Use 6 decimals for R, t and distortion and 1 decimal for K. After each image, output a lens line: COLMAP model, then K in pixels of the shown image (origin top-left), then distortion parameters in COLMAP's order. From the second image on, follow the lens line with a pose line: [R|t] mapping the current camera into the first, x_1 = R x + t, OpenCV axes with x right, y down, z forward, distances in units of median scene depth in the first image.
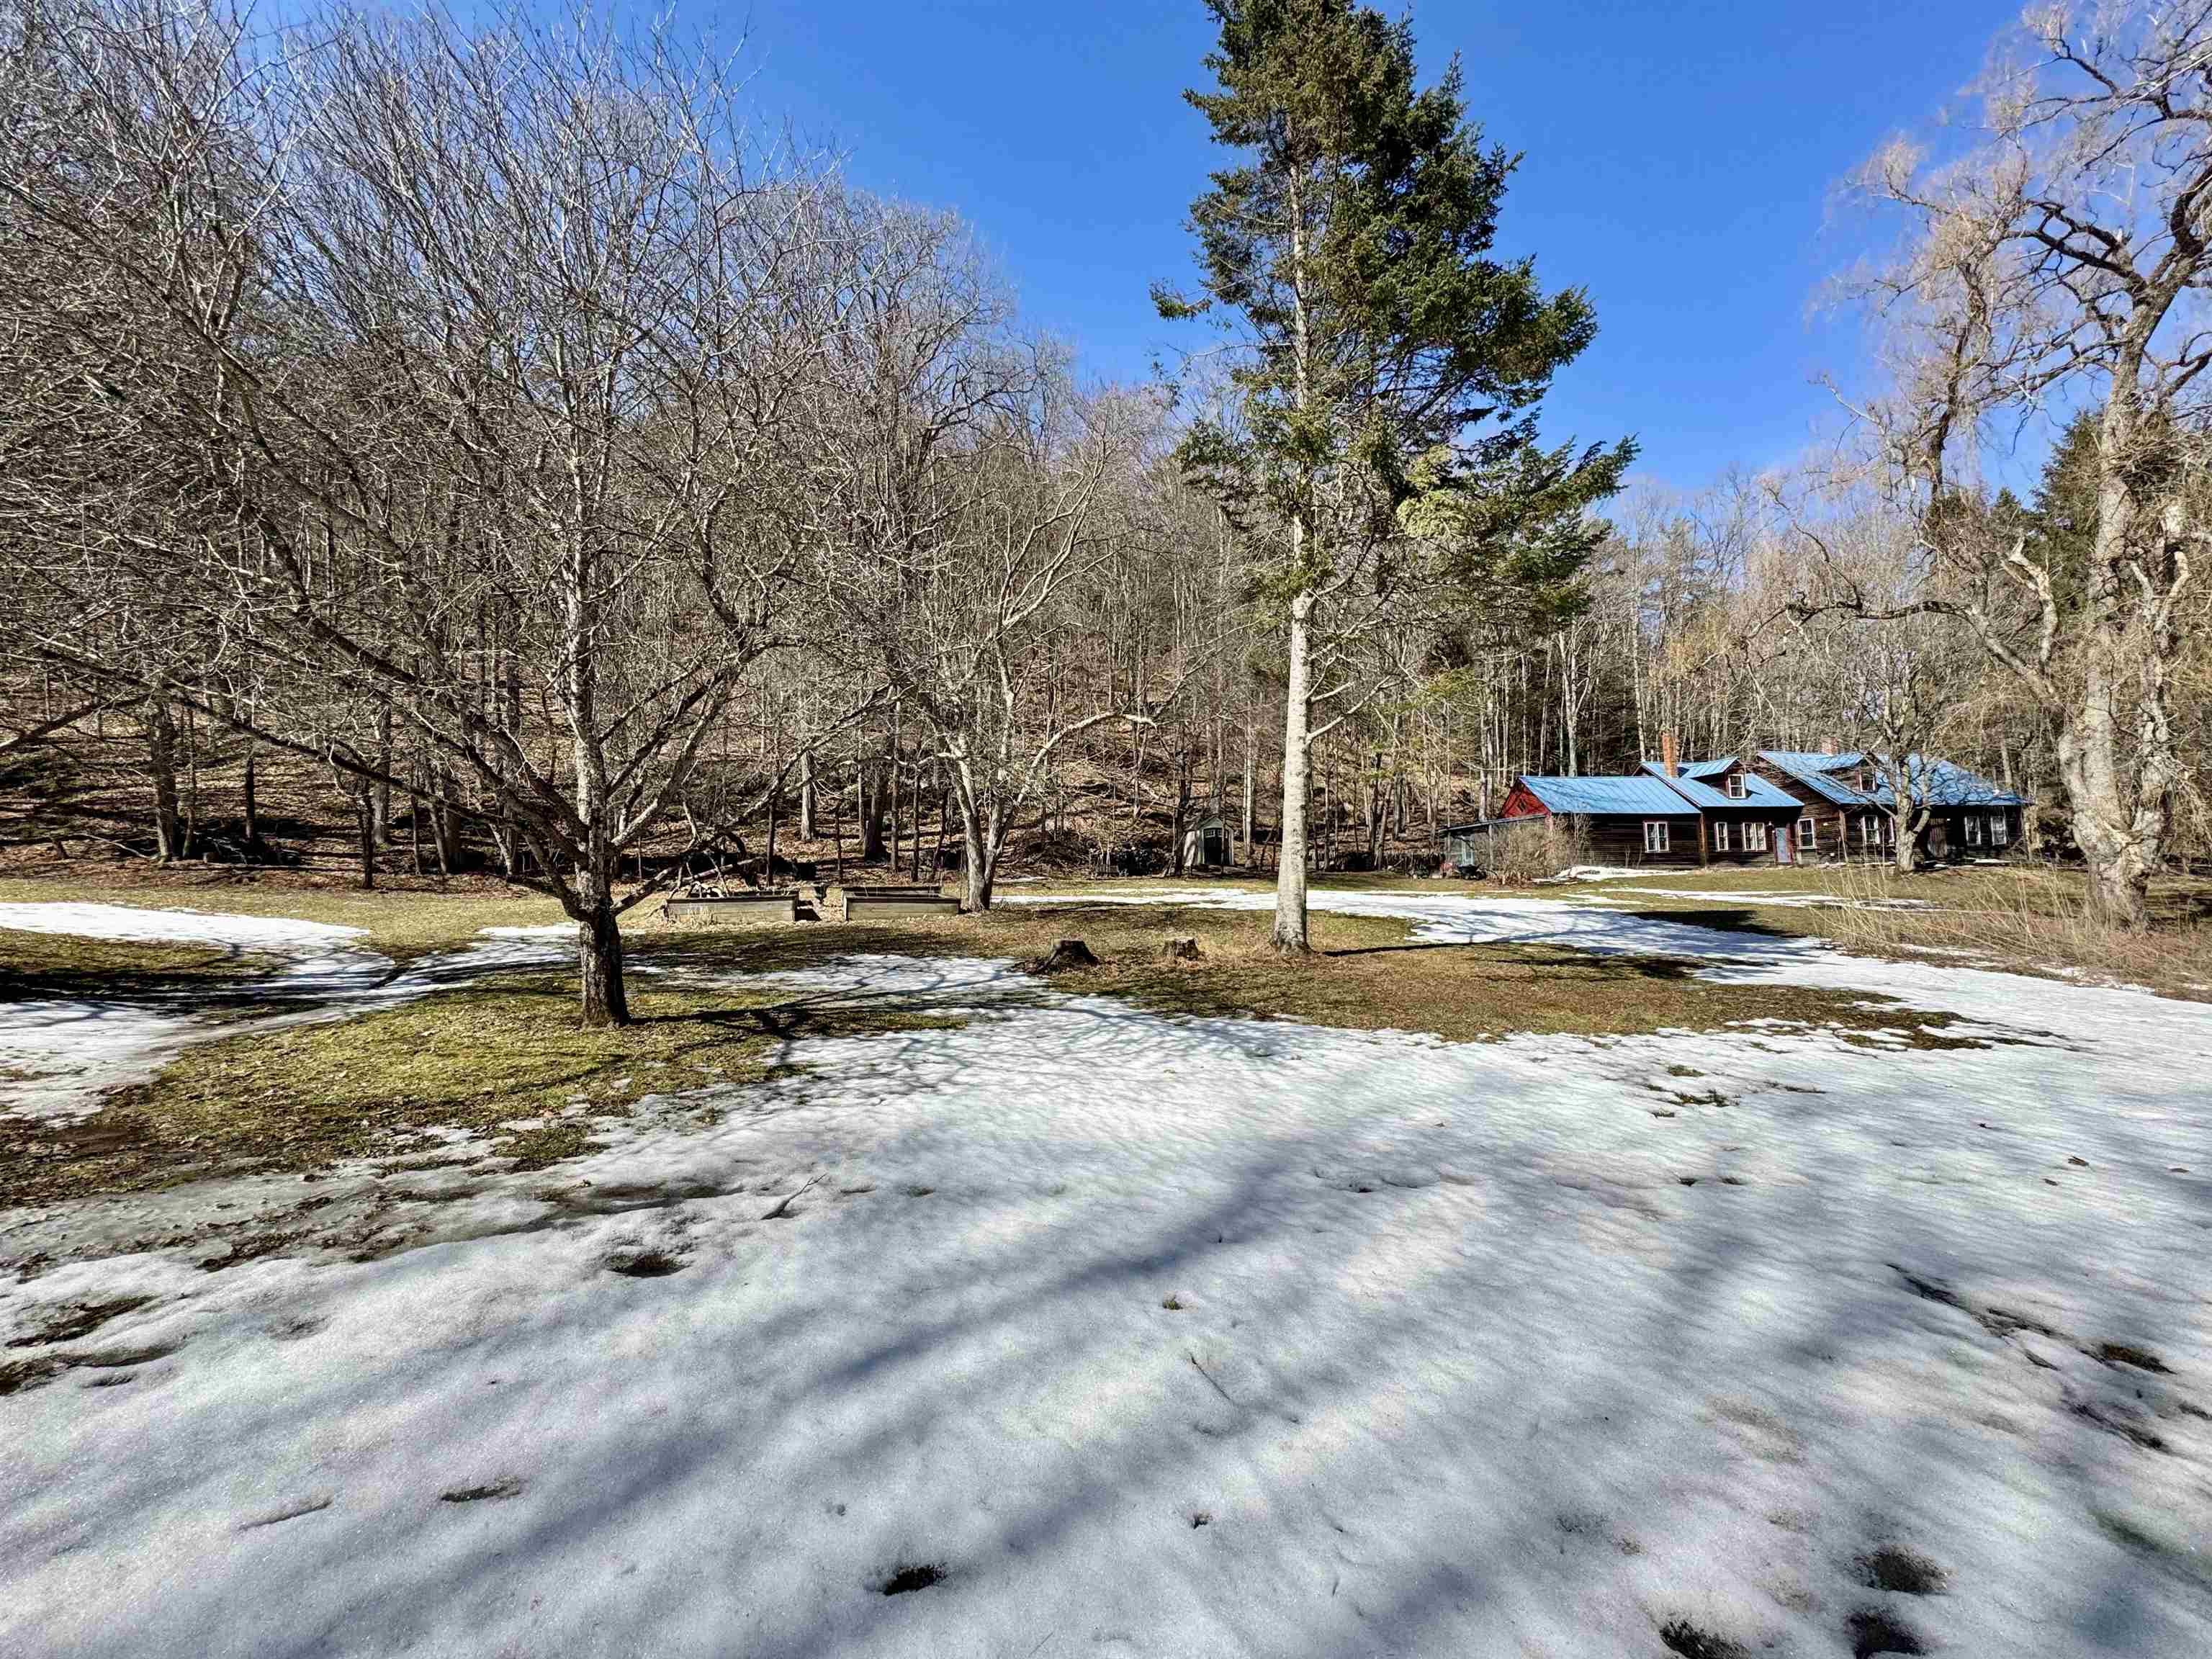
lens RADIAL K [[887.6, 0, 1106.0], [0, 887.6, 829.5], [0, 0, 1]] dist [-0.000176, -0.000010]
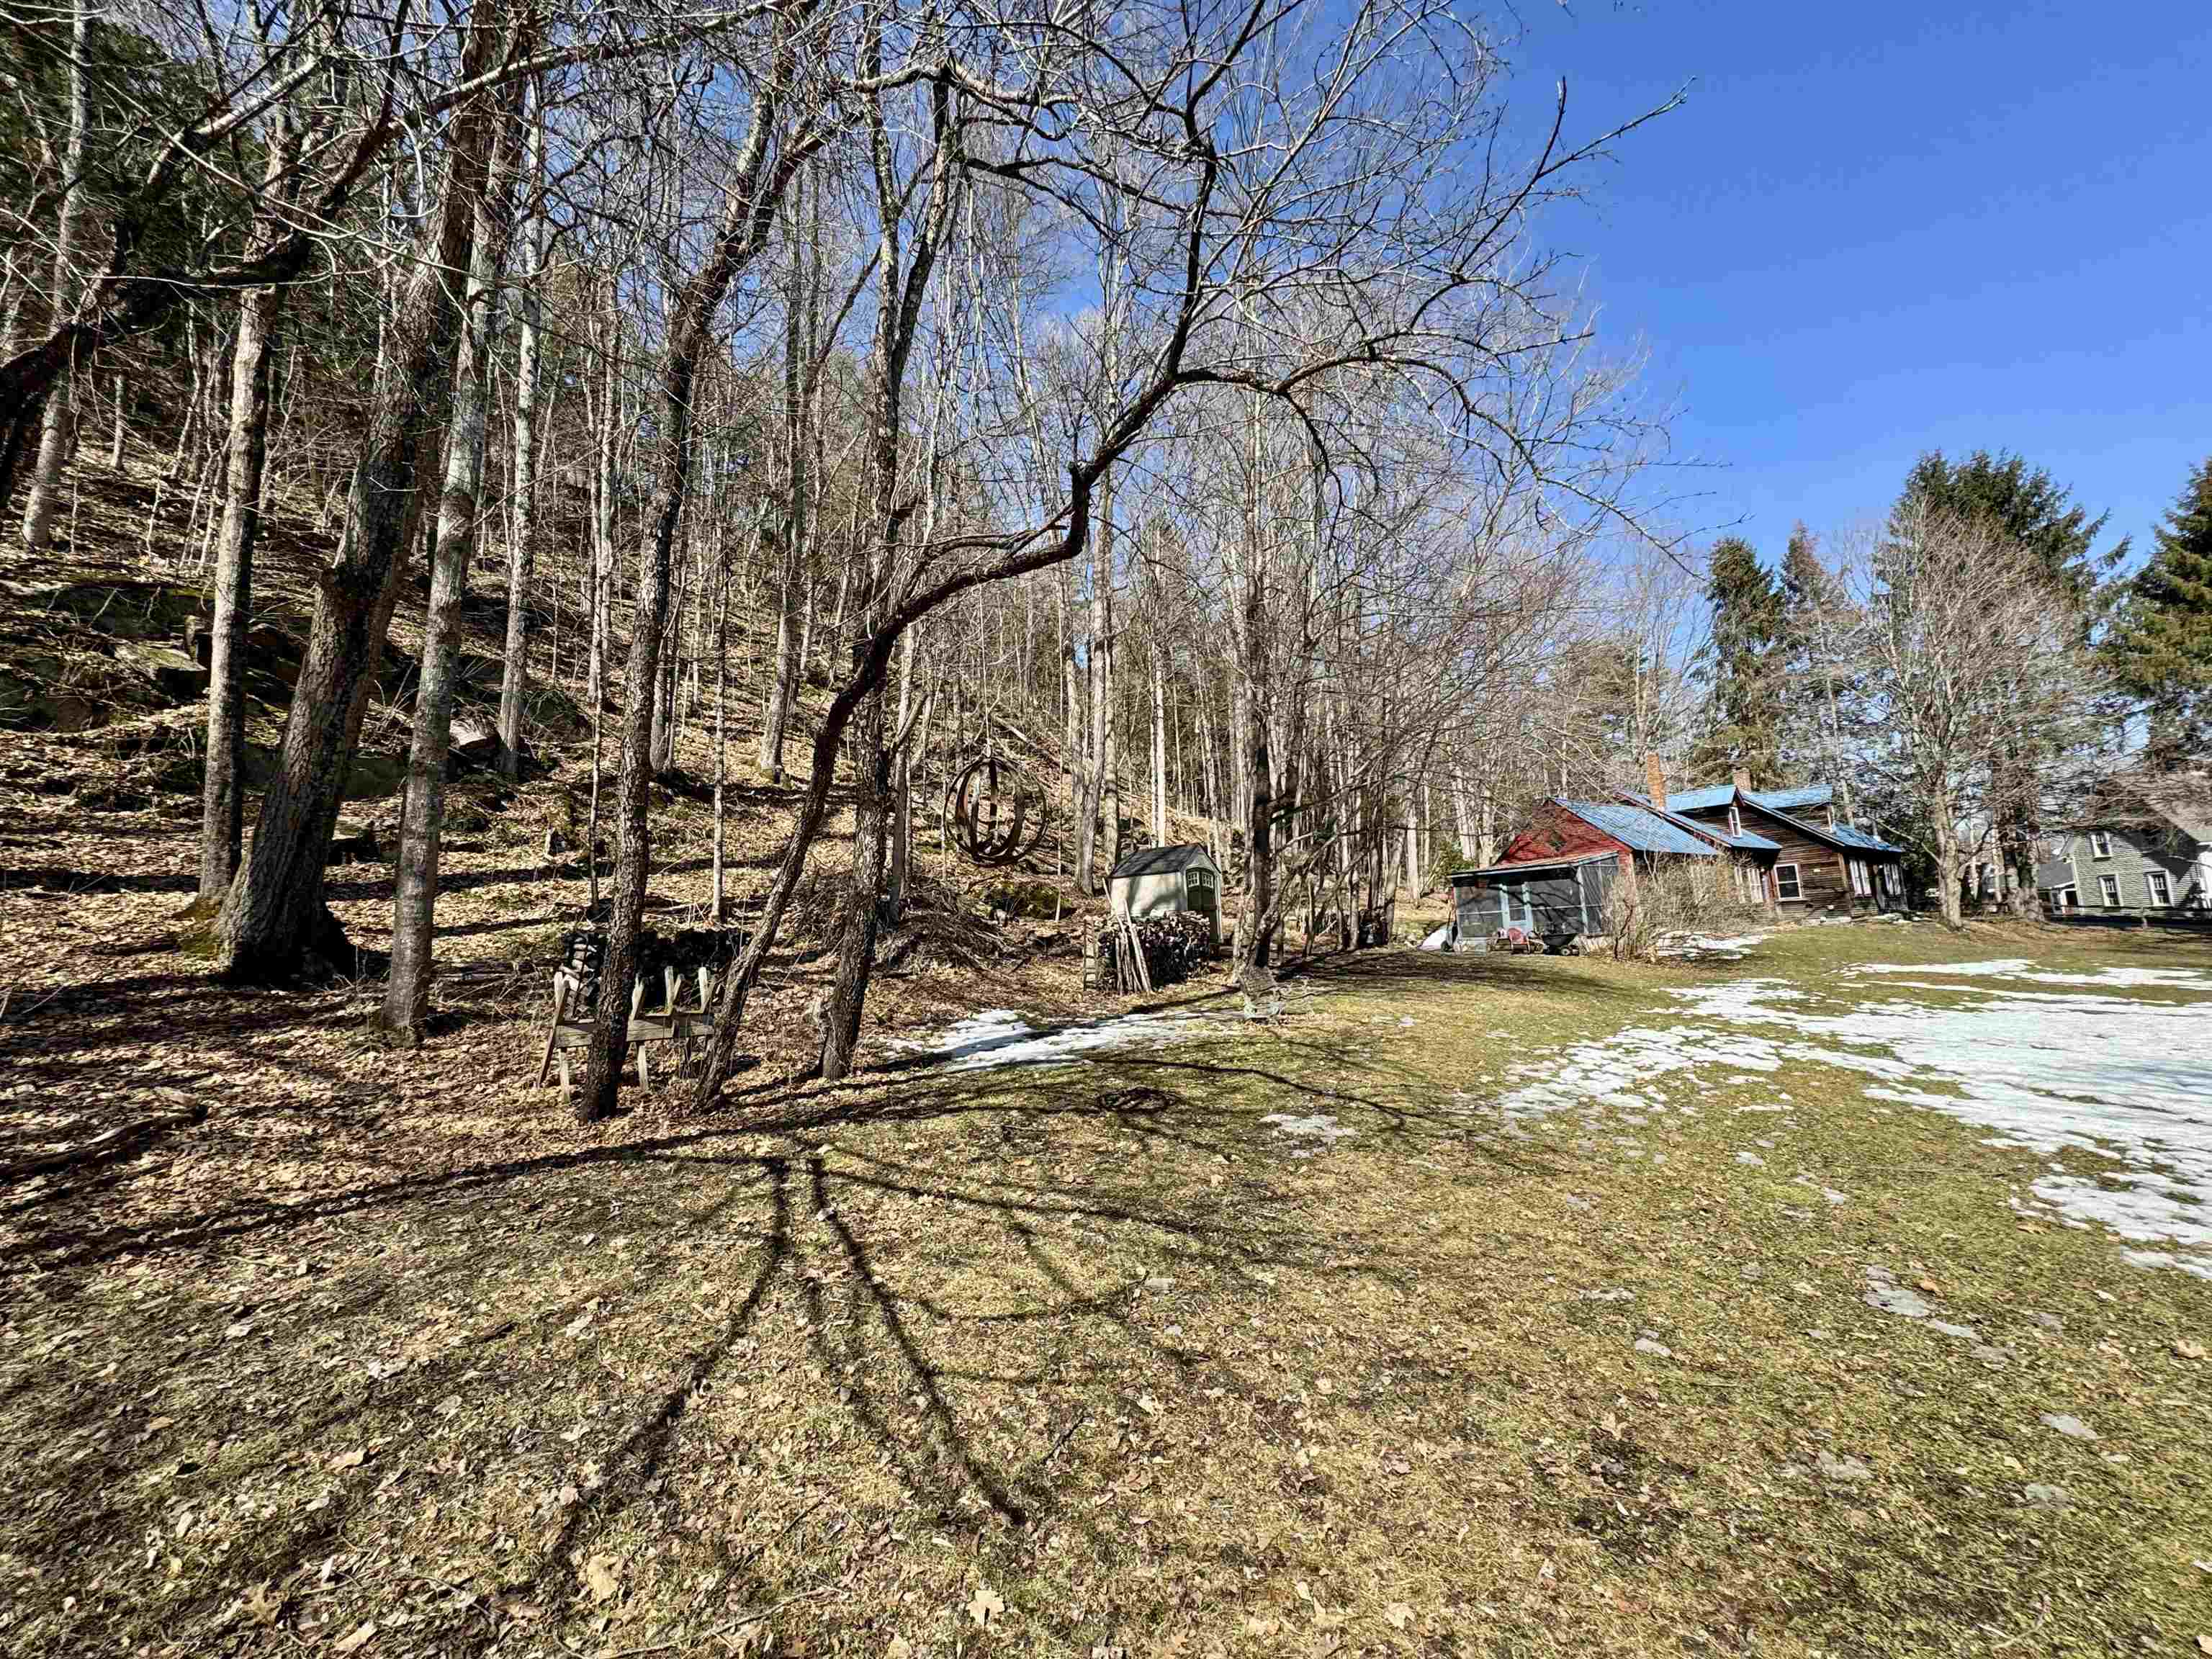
lens RADIAL K [[887.6, 0, 1106.0], [0, 887.6, 829.5], [0, 0, 1]] dist [-0.000176, -0.000010]
pose [[0.861254, 0.032166, 0.507156, -0.195973], [0.001084, 0.997876, -0.065130, 0.009954], [-0.508174, 0.056643, 0.859390, 0.686785]]
